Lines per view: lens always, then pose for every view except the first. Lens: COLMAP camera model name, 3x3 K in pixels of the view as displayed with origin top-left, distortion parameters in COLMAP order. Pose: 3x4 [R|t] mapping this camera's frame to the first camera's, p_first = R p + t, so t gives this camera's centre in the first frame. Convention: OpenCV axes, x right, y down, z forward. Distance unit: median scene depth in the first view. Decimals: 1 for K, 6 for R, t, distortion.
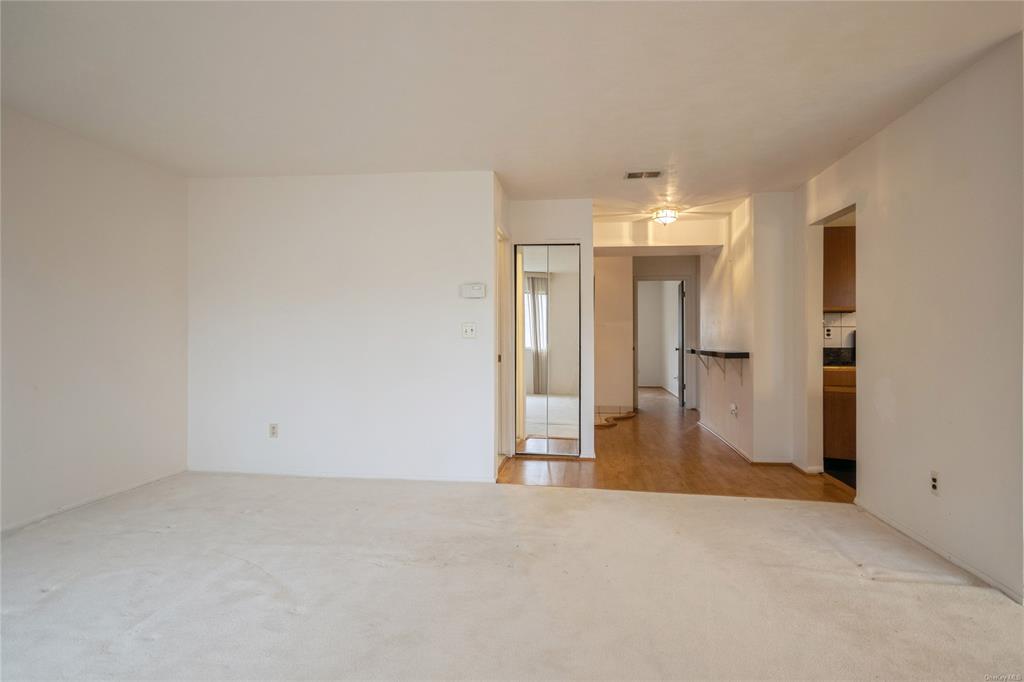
lens RADIAL K [[523.5, 0, 515.7], [0, 523.5, 329.7], [0, 0, 1]] dist [0.028738, -0.000112]
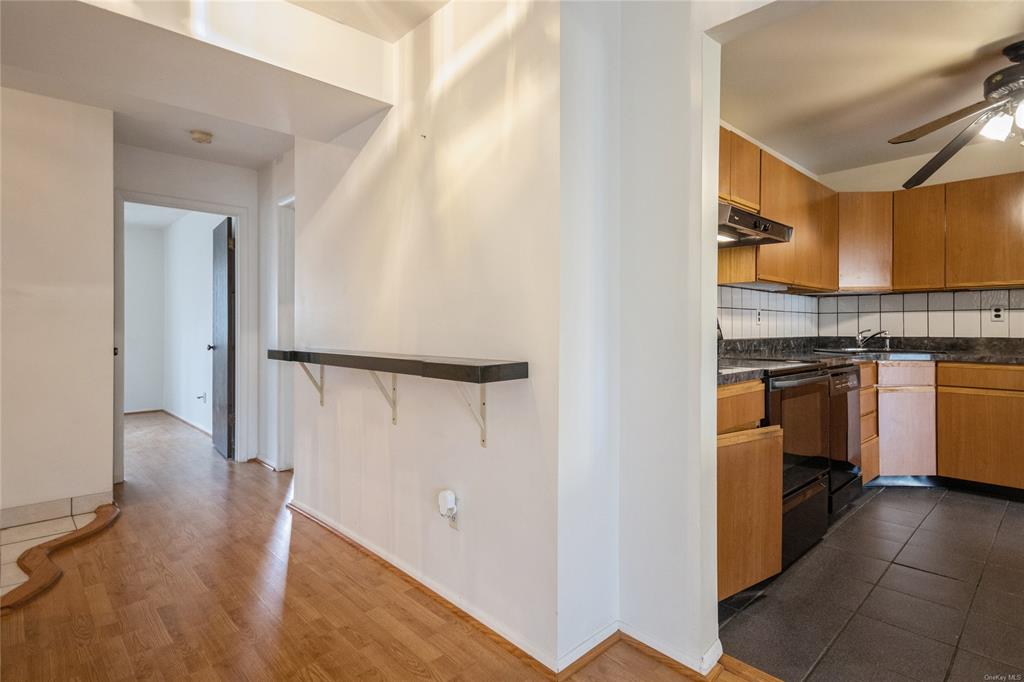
lens RADIAL K [[523.5, 0, 515.7], [0, 523.5, 329.7], [0, 0, 1]] dist [0.028738, -0.000112]
pose [[0.625564, -0.003541, 0.780165, 0.132695], [-0.011203, 0.999846, 0.013521, 0.013472], [-0.780092, -0.017199, 0.625428, 0.692114]]
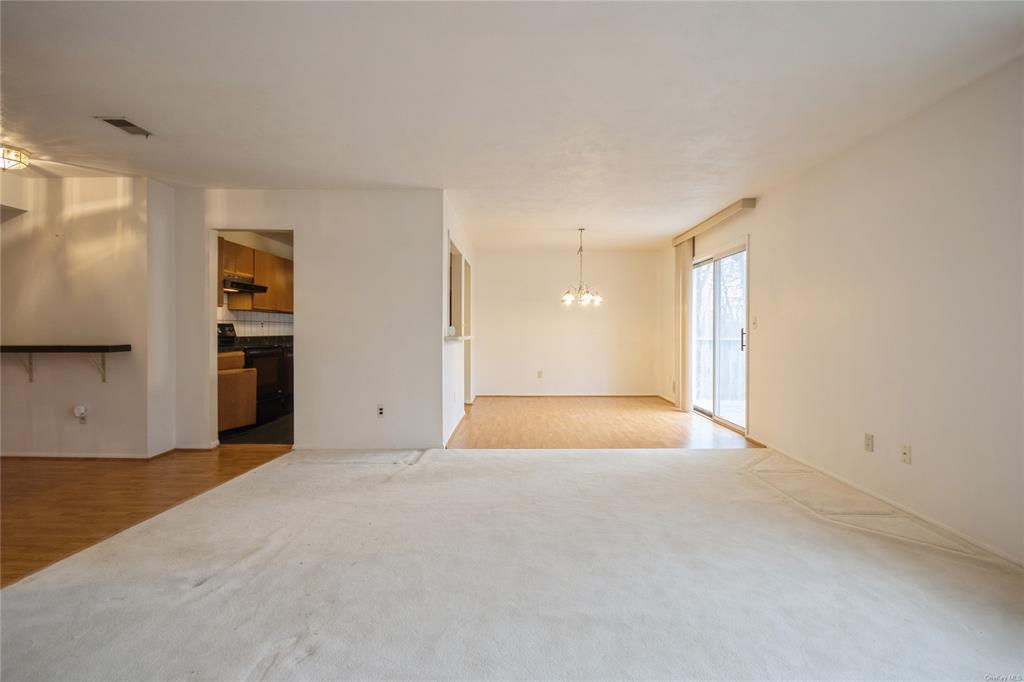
lens RADIAL K [[472.4, 0, 515.3], [0, 472.4, 336.2], [0, 0, 1]] dist [0.002256, 0.000258]
pose [[-0.121566, -0.012724, 0.992502, -0.420815], [-0.016716, 0.999802, 0.010770, 0.006691], [-0.992443, -0.015281, -0.121755, 0.380571]]
